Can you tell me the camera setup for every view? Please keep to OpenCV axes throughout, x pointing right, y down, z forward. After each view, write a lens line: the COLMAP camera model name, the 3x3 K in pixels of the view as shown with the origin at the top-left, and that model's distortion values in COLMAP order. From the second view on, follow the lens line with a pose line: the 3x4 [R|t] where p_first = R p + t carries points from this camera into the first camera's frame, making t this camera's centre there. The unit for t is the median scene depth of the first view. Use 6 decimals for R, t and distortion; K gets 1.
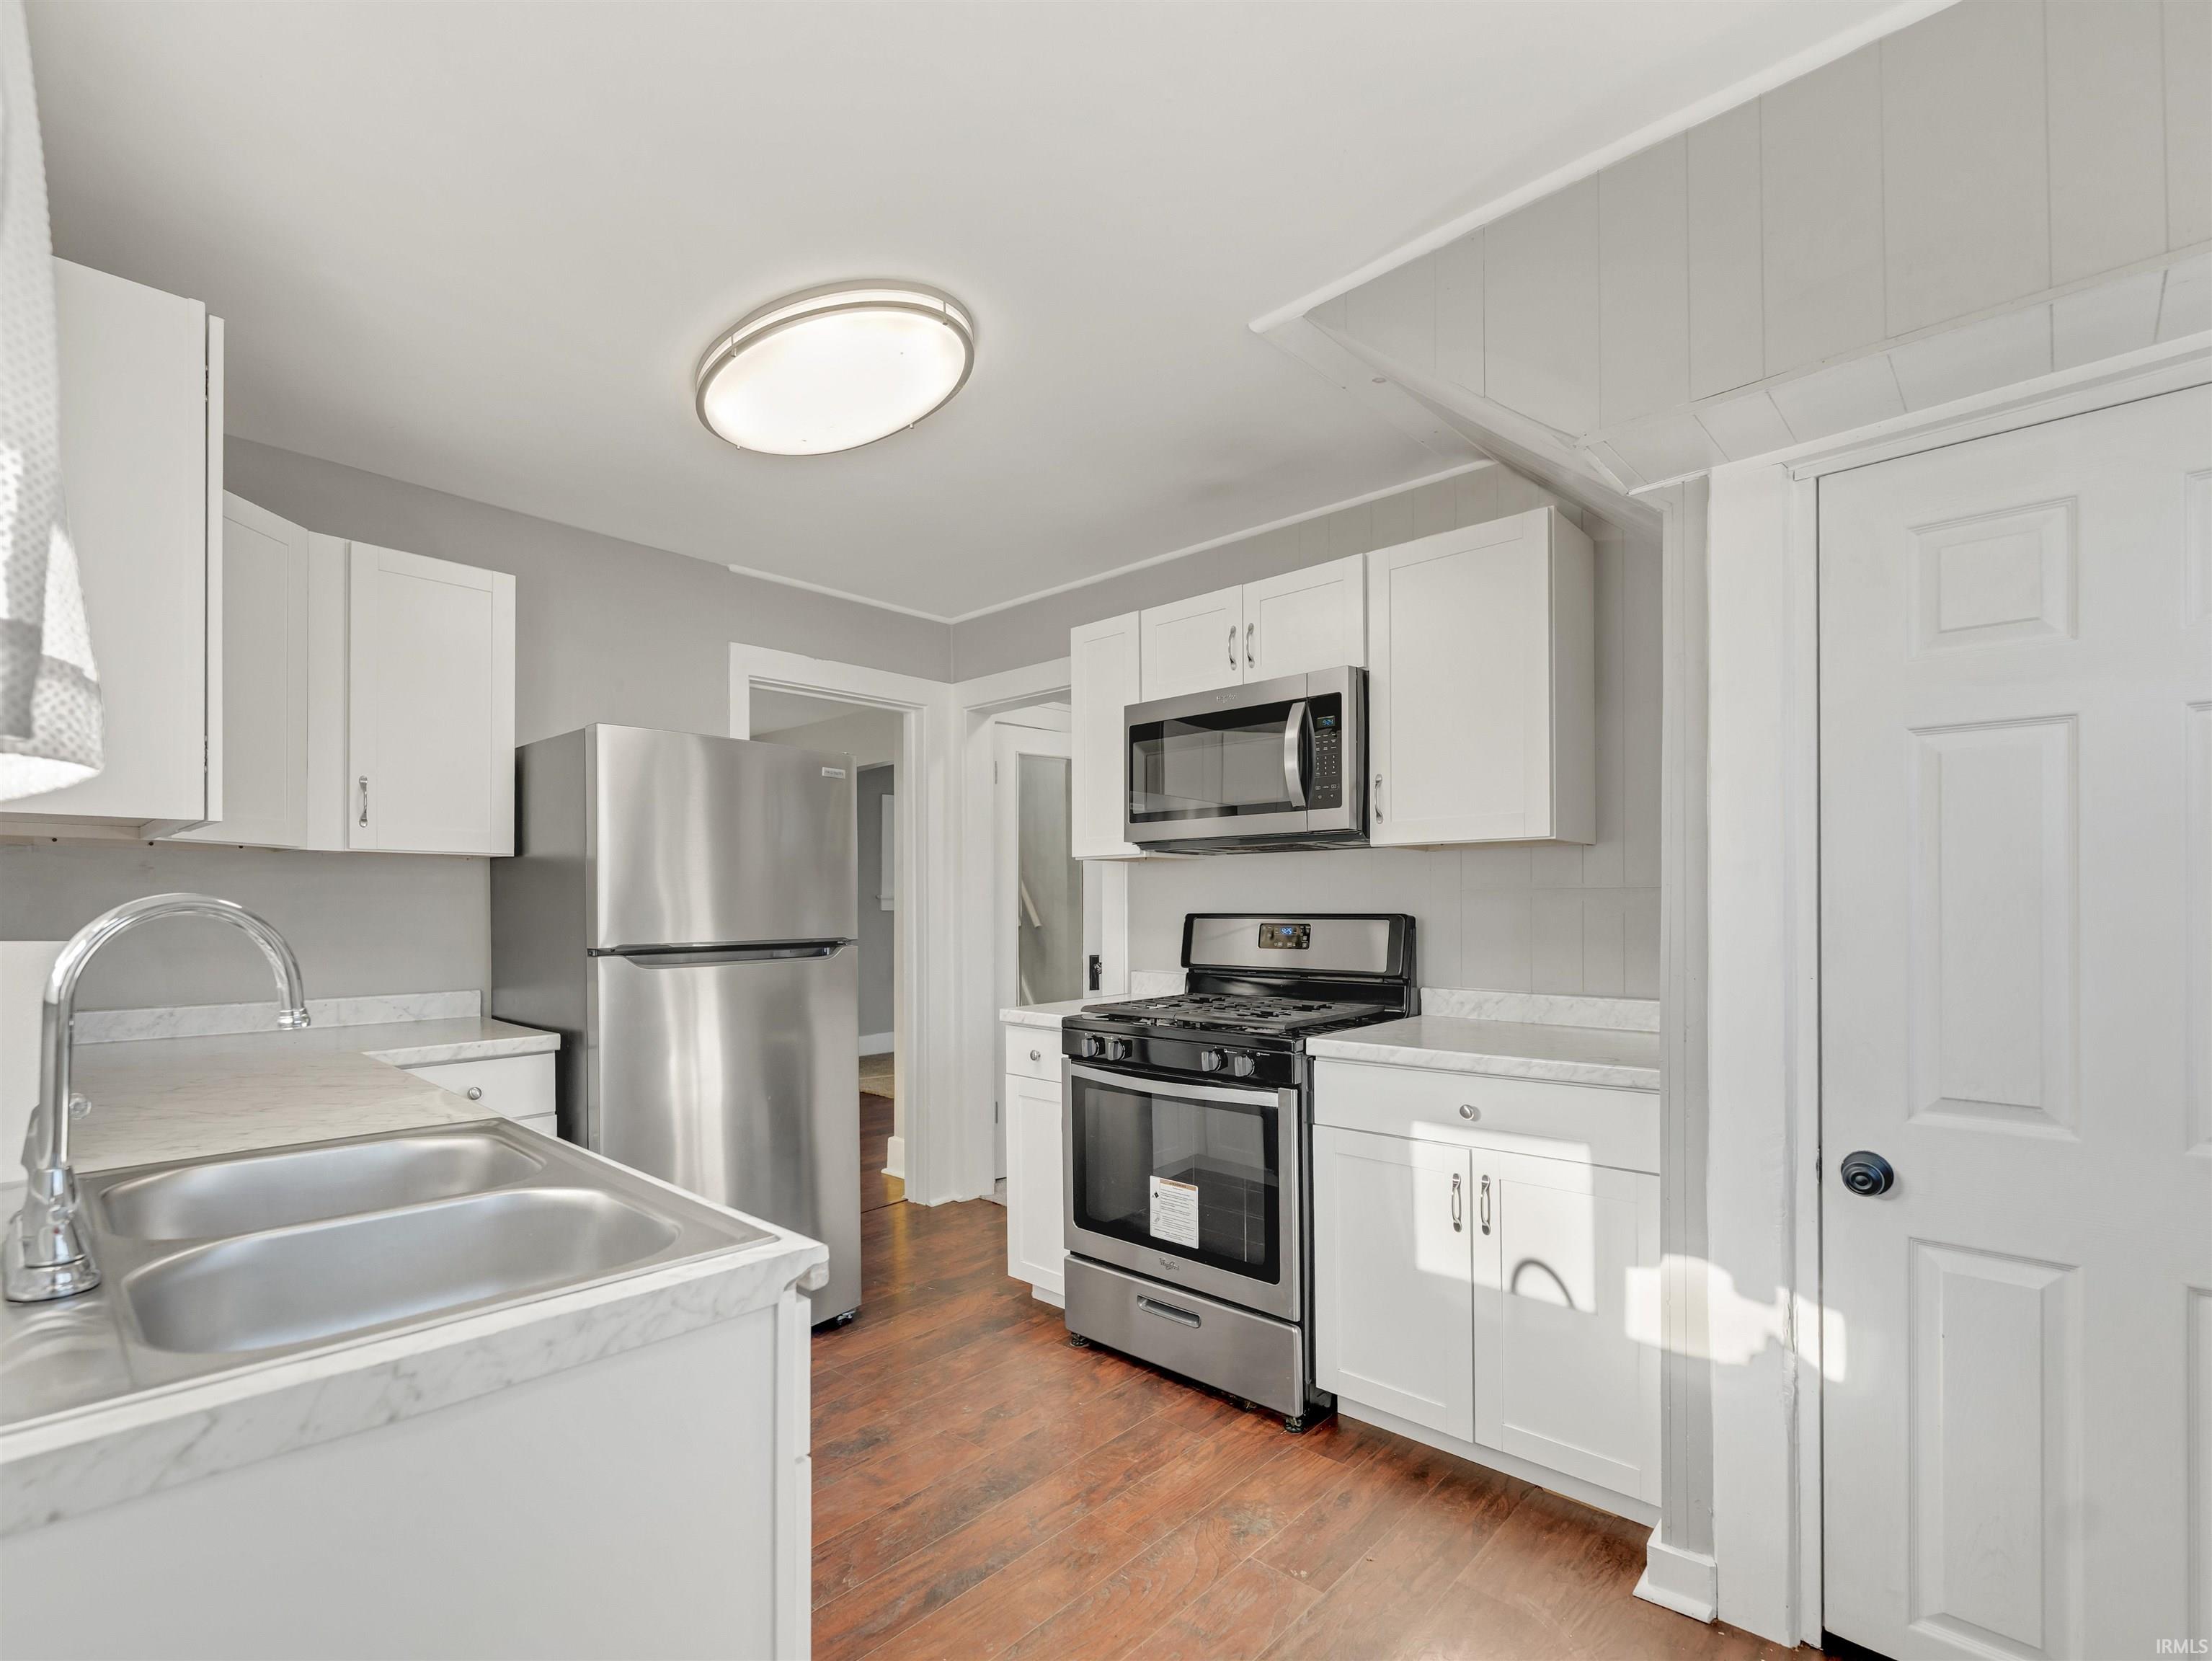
lens RADIAL K [[1026.0, 0, 1133.4], [0, 1026.0, 899.7], [0, 0, 1]] dist [-0.000586, -0.000563]
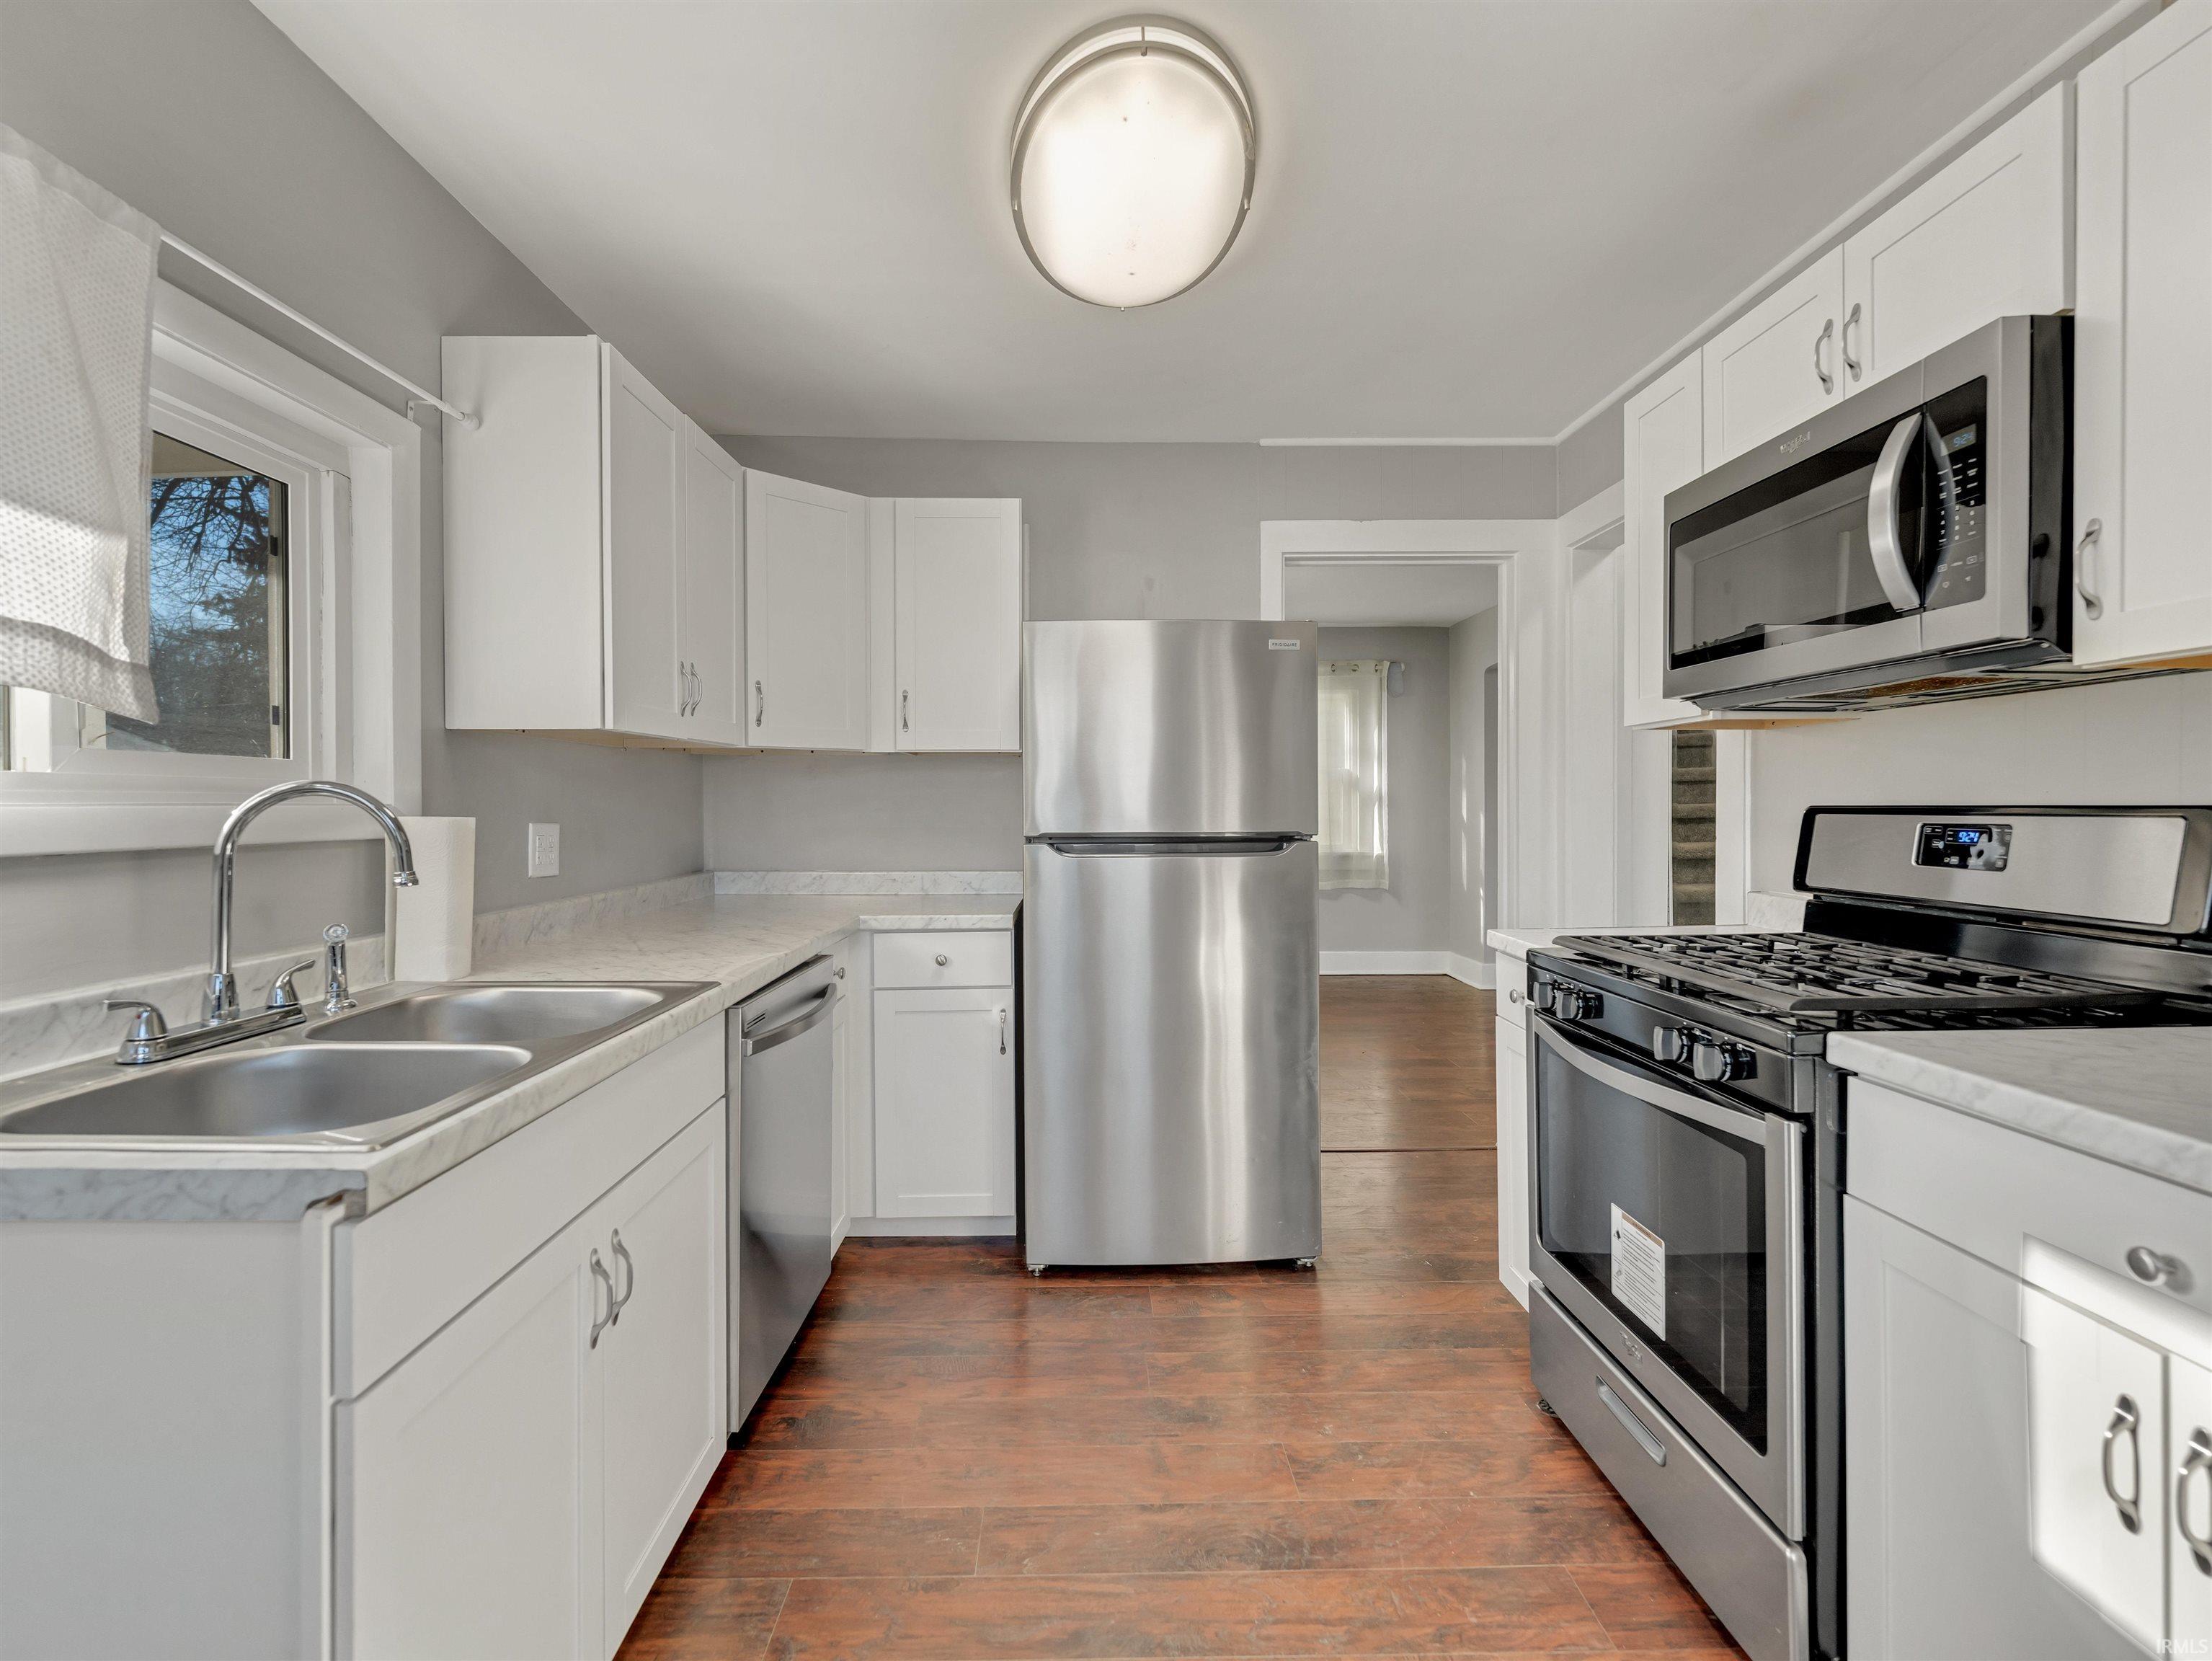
lens RADIAL K [[1026.0, 0, 1104.7], [0, 1026.0, 811.7], [0, 0, 1]] dist [-0.000586, -0.000563]
pose [[0.677675, 0.006534, -0.735332, 0.288910], [0.004482, 0.999905, 0.013016, 0.008907], [0.735348, -0.012116, 0.677582, 0.331122]]
